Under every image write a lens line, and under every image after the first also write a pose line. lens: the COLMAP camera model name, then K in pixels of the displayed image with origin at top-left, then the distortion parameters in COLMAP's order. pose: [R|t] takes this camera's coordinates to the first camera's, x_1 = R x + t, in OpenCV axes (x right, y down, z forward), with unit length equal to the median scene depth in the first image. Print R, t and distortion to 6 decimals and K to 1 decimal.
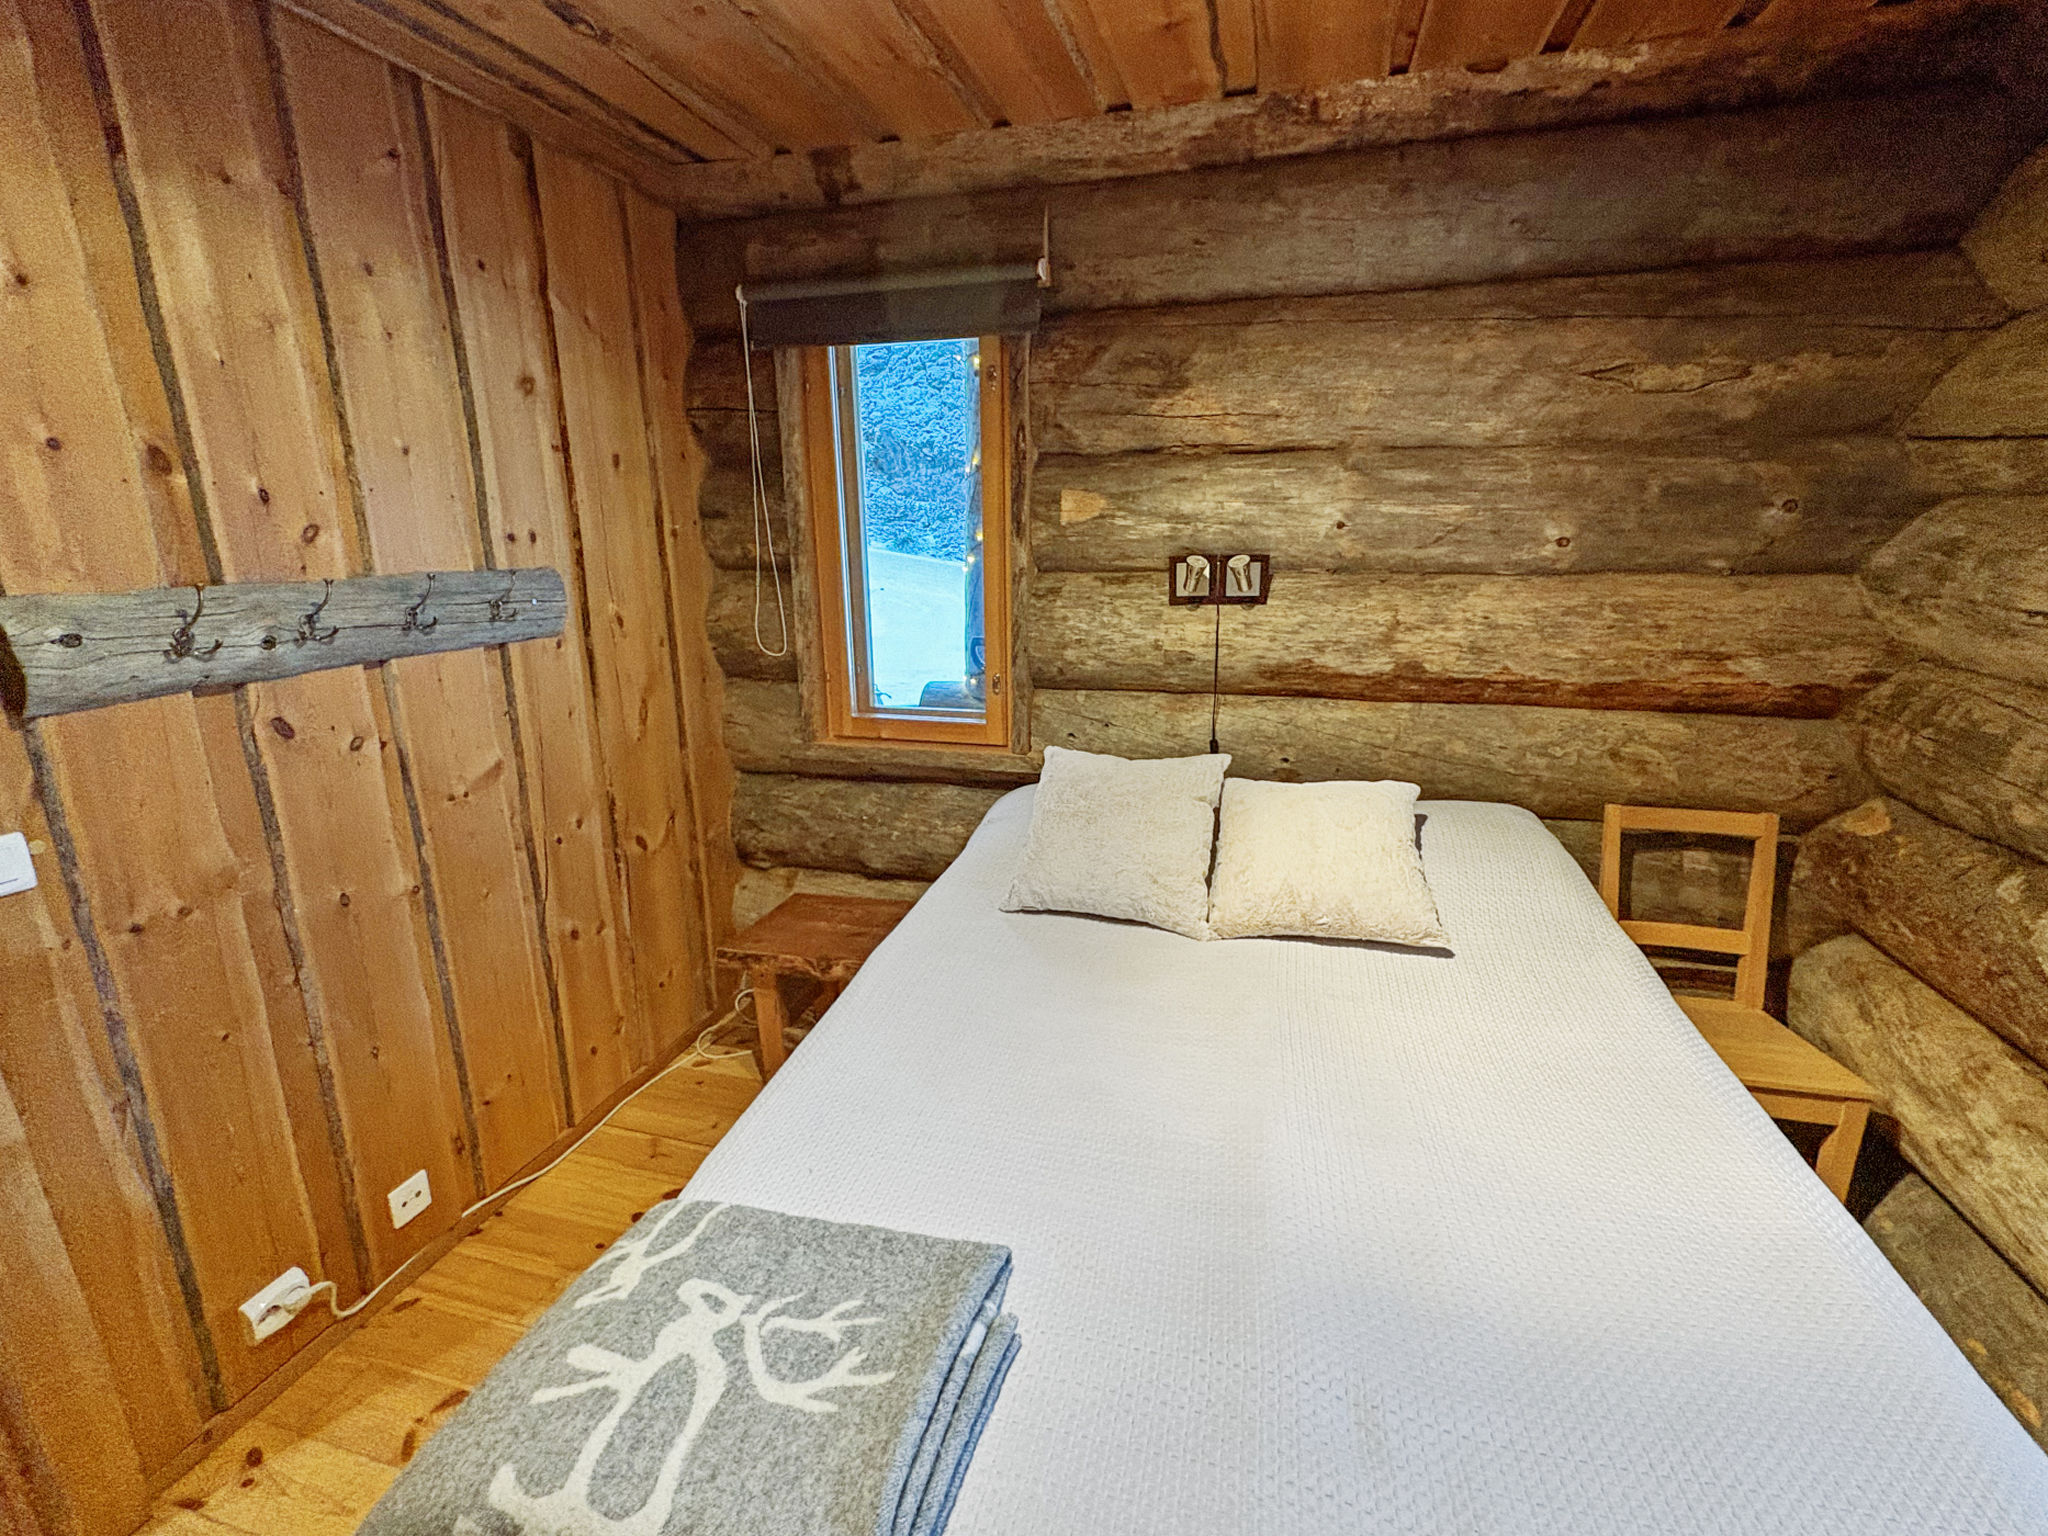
lens RADIAL K [[905.9, 0, 1018.9], [0, 905.9, 764.3], [0, 0, 1]] dist [0.023924, -0.002176]
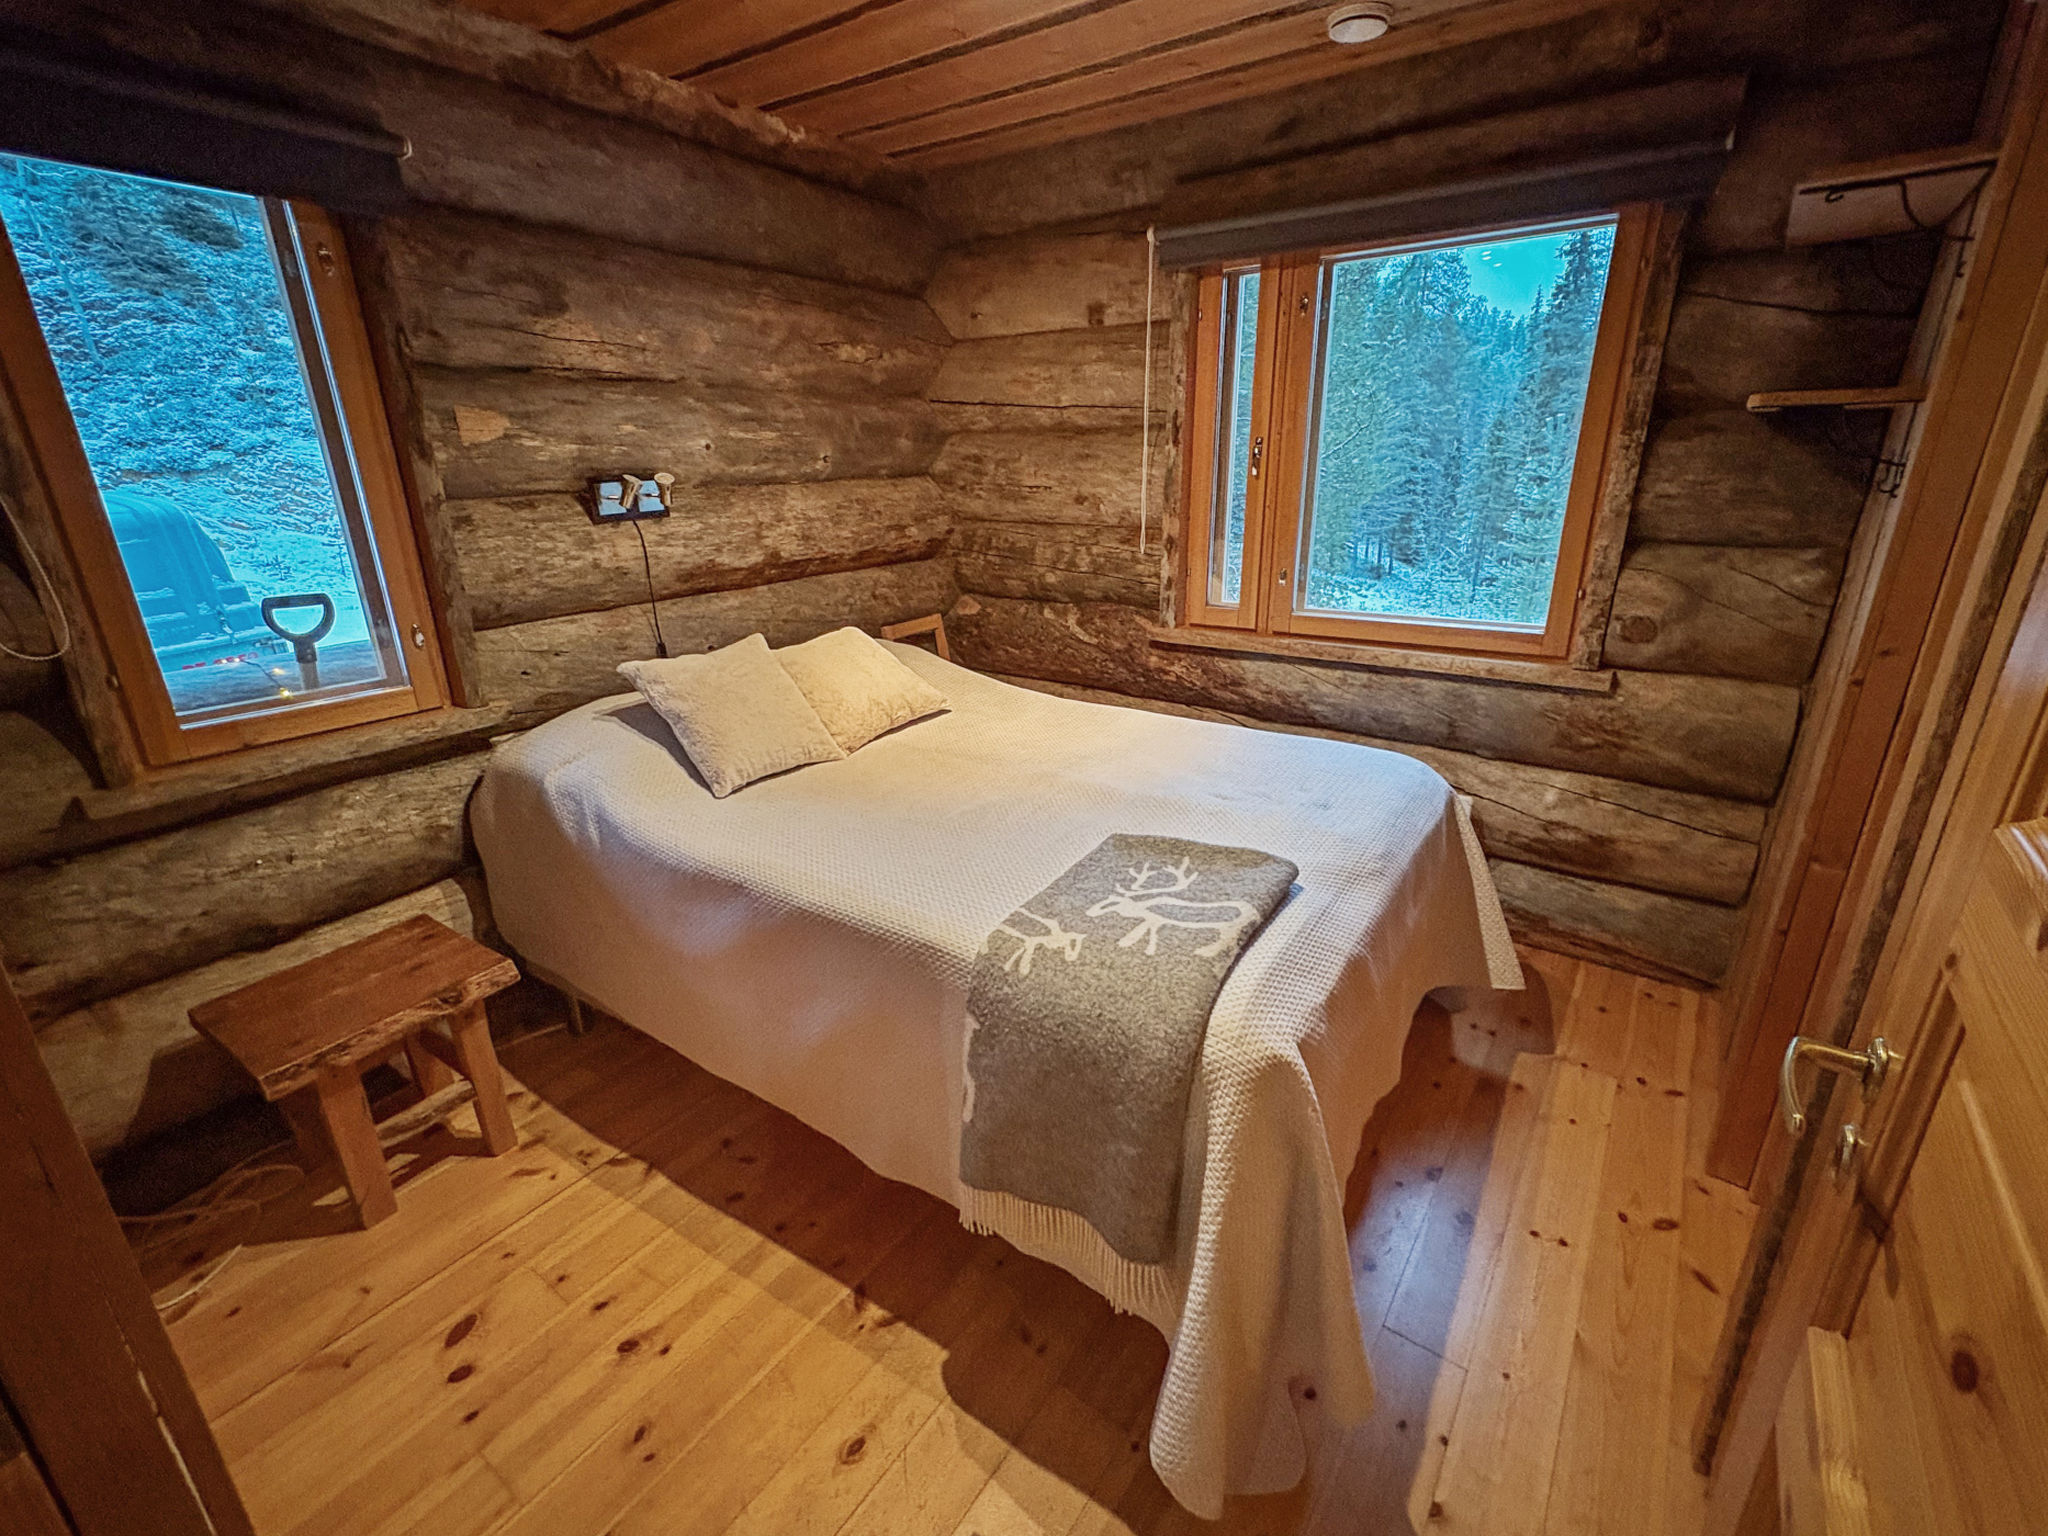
lens RADIAL K [[905.9, 0, 1021.3], [0, 905.9, 768.3], [0, 0, 1]] dist [0.023924, -0.002176]
pose [[0.333956, -0.313386, 0.888967, -0.755804], [0.257413, 0.937585, 0.233823, -0.032888], [-0.906759, 0.150745, 0.393782, 0.191882]]
